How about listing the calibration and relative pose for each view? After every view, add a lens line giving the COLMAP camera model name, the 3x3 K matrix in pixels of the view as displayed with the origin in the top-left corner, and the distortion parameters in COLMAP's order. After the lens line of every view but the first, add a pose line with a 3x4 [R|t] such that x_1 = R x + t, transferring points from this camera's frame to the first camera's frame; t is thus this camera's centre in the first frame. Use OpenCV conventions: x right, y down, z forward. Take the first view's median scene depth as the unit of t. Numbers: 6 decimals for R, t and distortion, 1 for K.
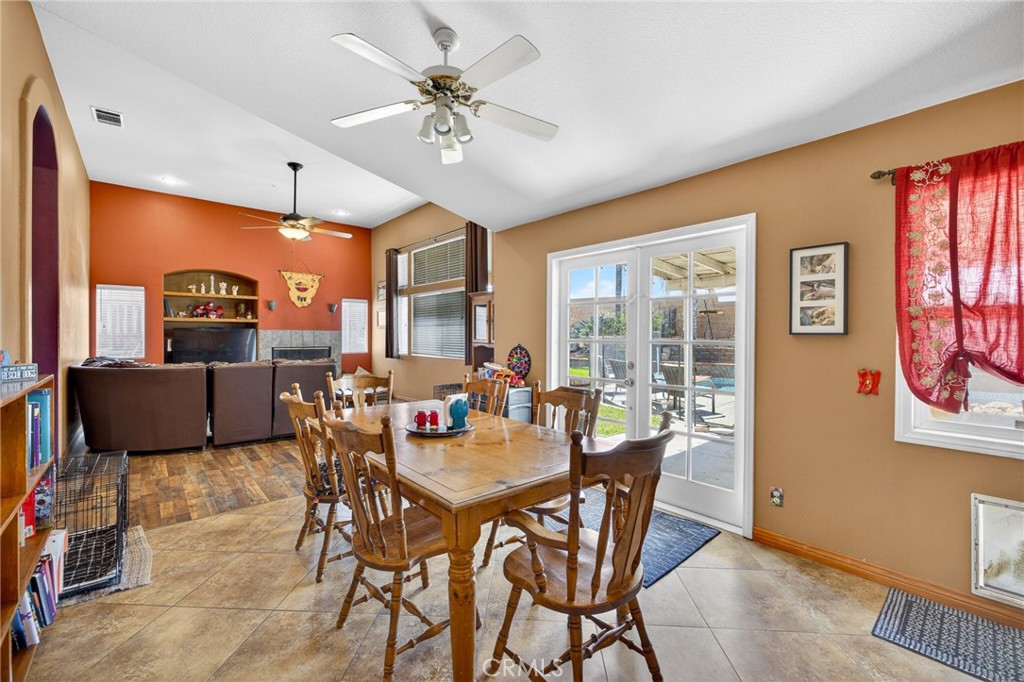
lens RADIAL K [[424.0, 0, 513.4], [0, 424.0, 339.1], [0, 0, 1]] dist [-0.001050, -0.000505]
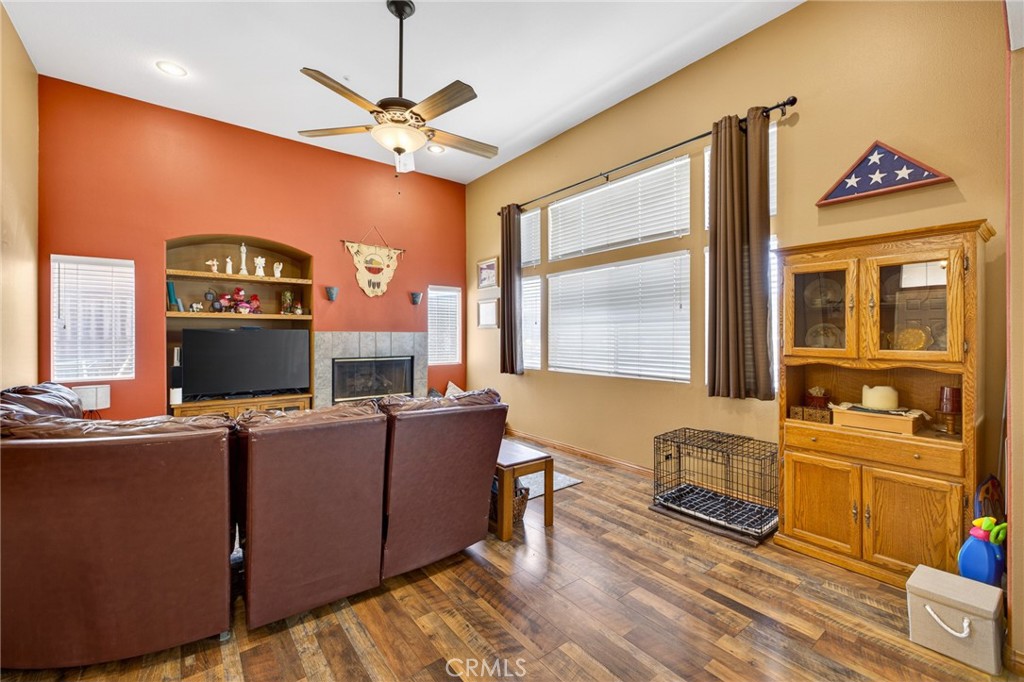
lens RADIAL K [[424.0, 0, 512.8], [0, 424.0, 337.7], [0, 0, 1]] dist [-0.001050, -0.000505]
pose [[0.998652, -0.004440, -0.051709, -0.263462], [0.004127, 0.999973, -0.006155, -0.006716], [0.051735, 0.005933, 0.998643, 0.370661]]
